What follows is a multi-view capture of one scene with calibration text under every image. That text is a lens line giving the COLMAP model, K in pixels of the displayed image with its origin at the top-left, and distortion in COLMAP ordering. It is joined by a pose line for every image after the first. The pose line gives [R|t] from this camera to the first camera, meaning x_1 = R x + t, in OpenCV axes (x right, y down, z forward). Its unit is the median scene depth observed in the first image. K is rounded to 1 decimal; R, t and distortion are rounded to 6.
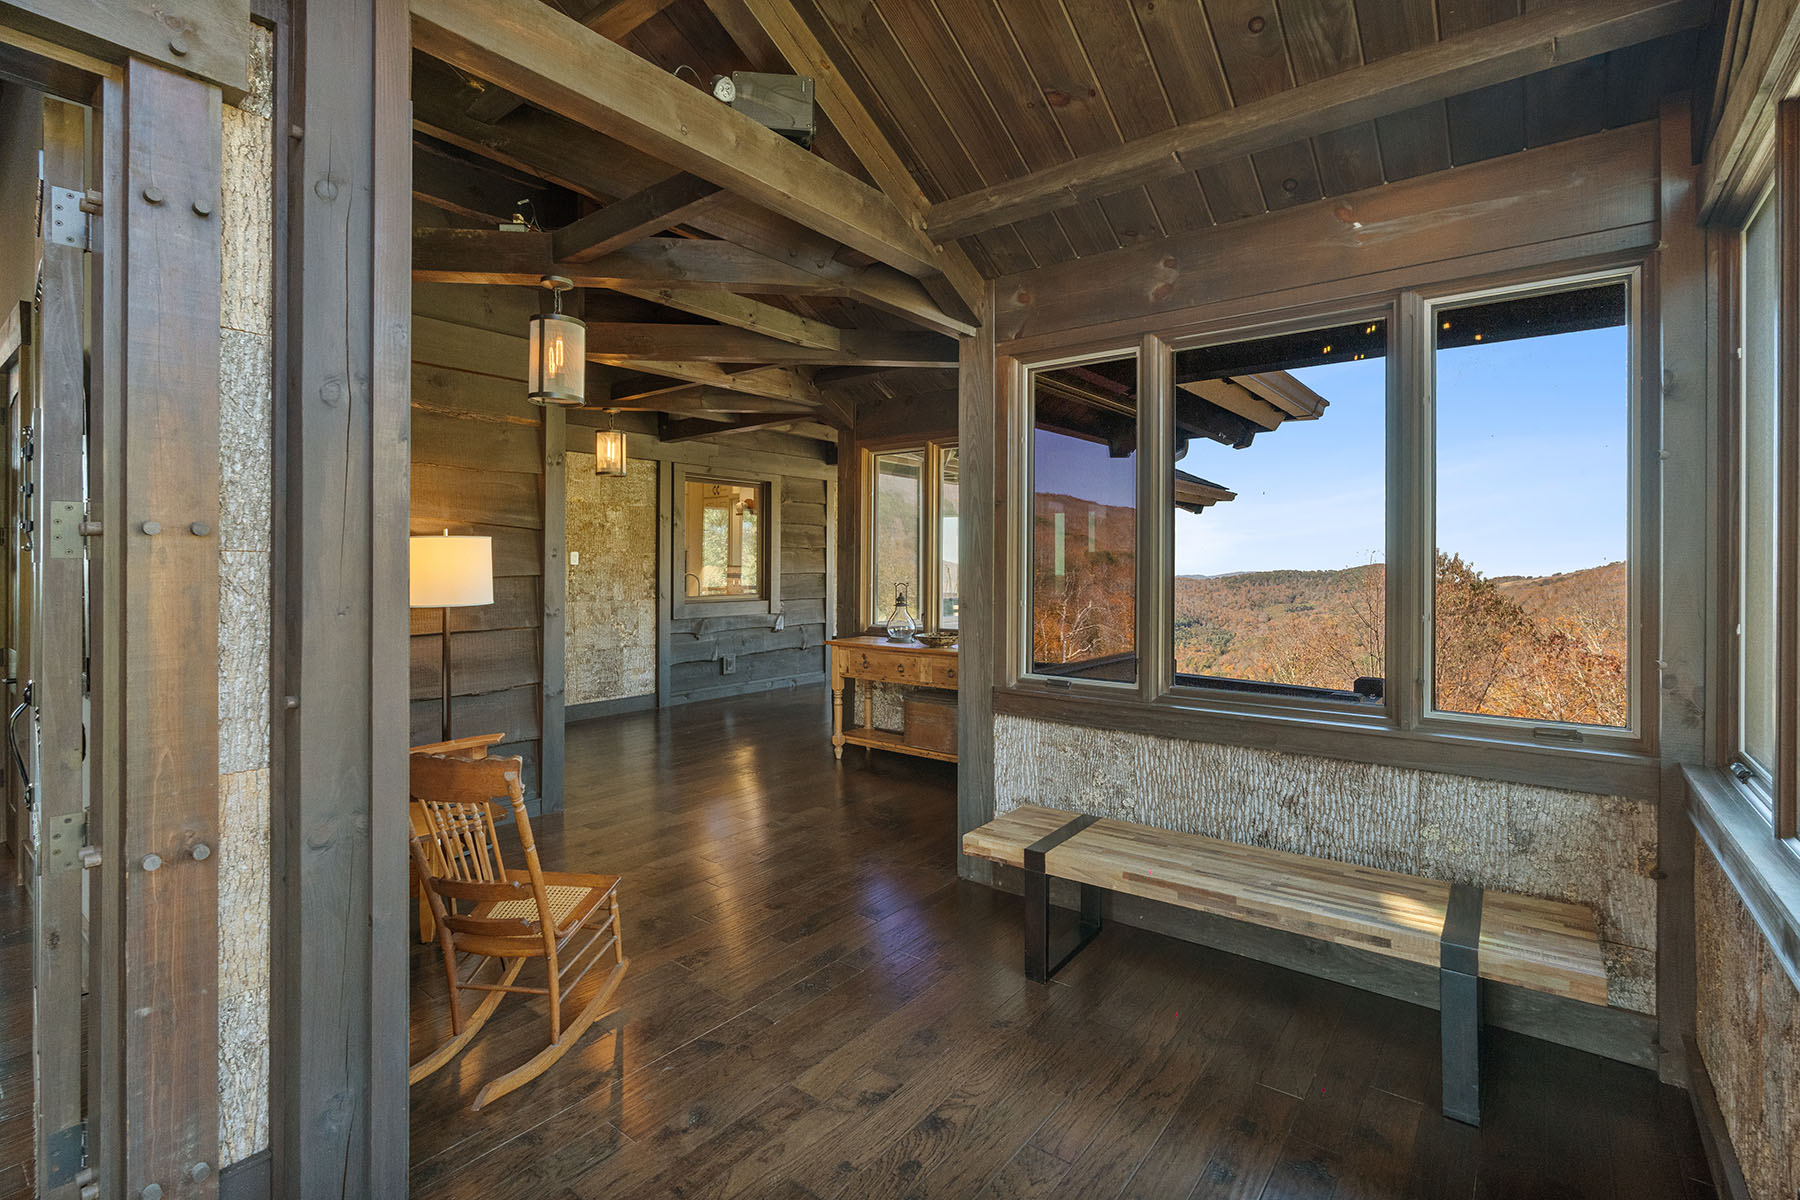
lens RADIAL K [[821.0, 0, 897.8], [0, 821.0, 566.0], [0, 0, 1]] dist [-0.010766, 0.002257]
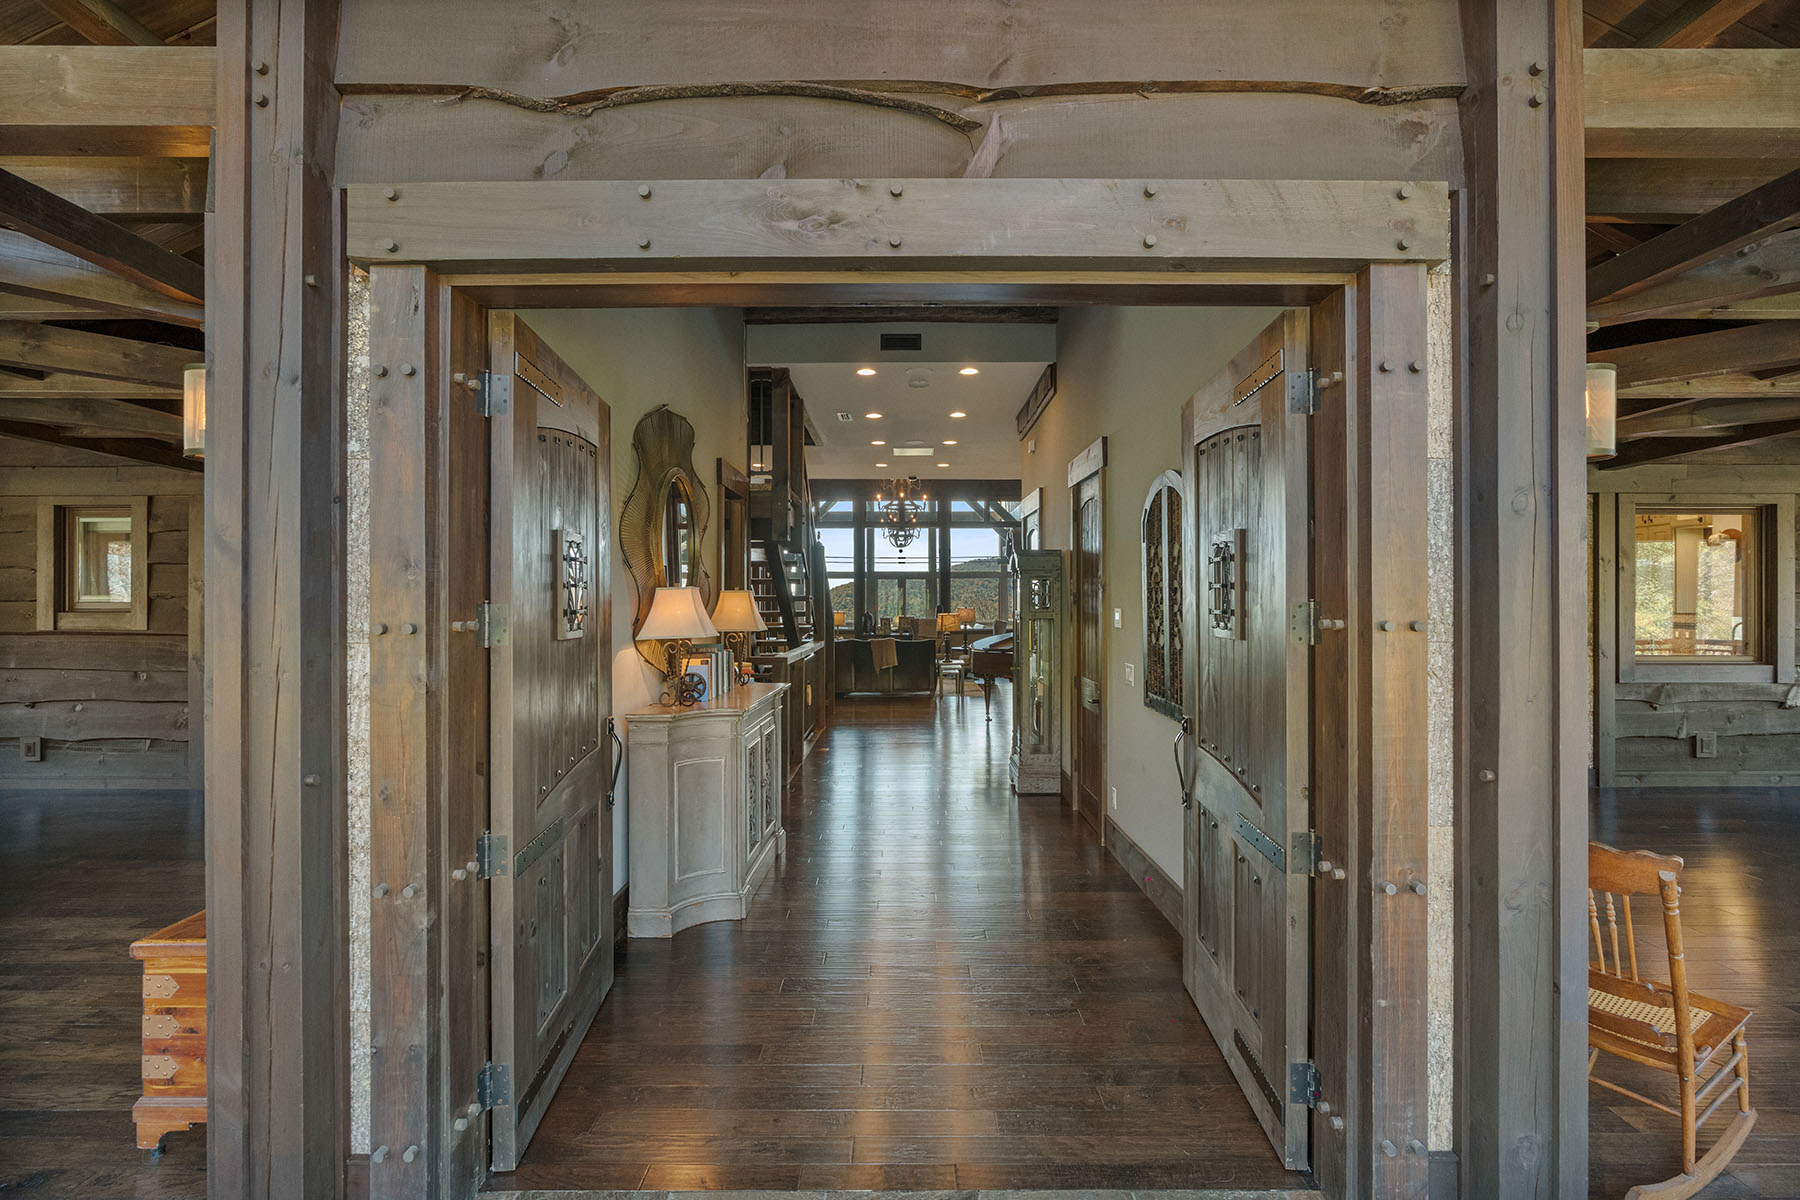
lens RADIAL K [[821.0, 0, 906.9], [0, 821.0, 597.1], [0, 0, 1]] dist [-0.010766, 0.002257]
pose [[0.617376, -0.002616, -0.786664, -0.328208], [-0.001951, 0.999986, -0.004856, -0.074794], [0.786666, 0.004533, 0.617363, -0.341890]]
